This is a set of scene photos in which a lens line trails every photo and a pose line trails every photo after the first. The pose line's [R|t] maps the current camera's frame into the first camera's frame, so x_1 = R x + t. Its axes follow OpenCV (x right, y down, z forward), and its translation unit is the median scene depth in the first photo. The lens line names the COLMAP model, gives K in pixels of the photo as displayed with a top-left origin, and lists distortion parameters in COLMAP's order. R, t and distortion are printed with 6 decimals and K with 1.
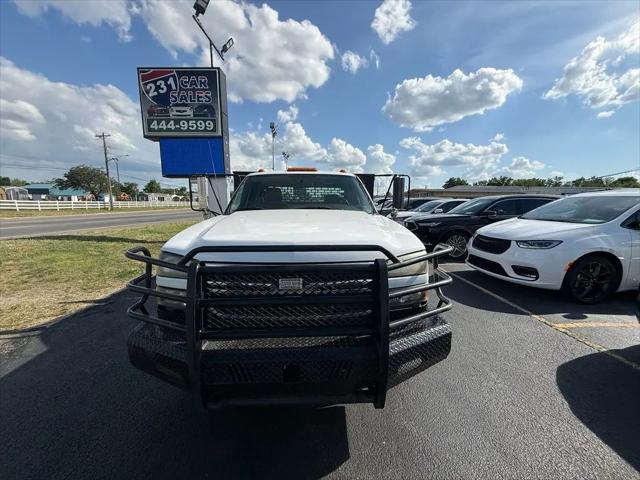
lens RADIAL K [[254.3, 0, 320.1], [0, 254.3, 240.4], [0, 0, 1]] dist [0.000000, -0.000196]
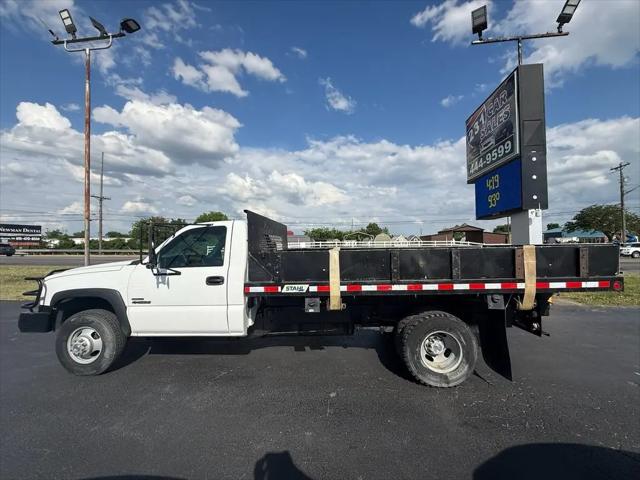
lens RADIAL K [[256.9, 0, 325.7], [0, 256.9, 239.3], [0, 0, 1]] dist [0.001111, 0.000190]
pose [[-0.100719, -0.033231, -0.994360, 0.378500], [-0.131663, 0.991097, -0.019786, -0.089885], [0.986165, 0.128928, -0.104197, 0.577093]]
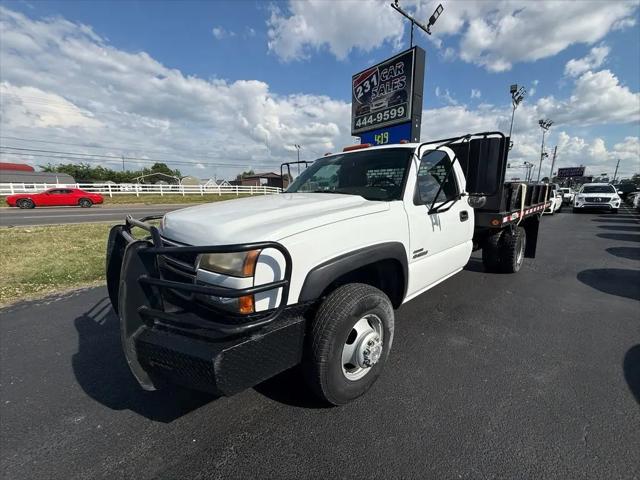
lens RADIAL K [[254.3, 0, 320.1], [0, 254.3, 240.4], [0, 0, 1]] dist [0.000000, -0.000196]
pose [[0.639537, 0.138590, -0.756165, 0.188166], [-0.103734, 0.990177, 0.093744, -0.011332], [0.761729, 0.018487, 0.647632, 0.120146]]
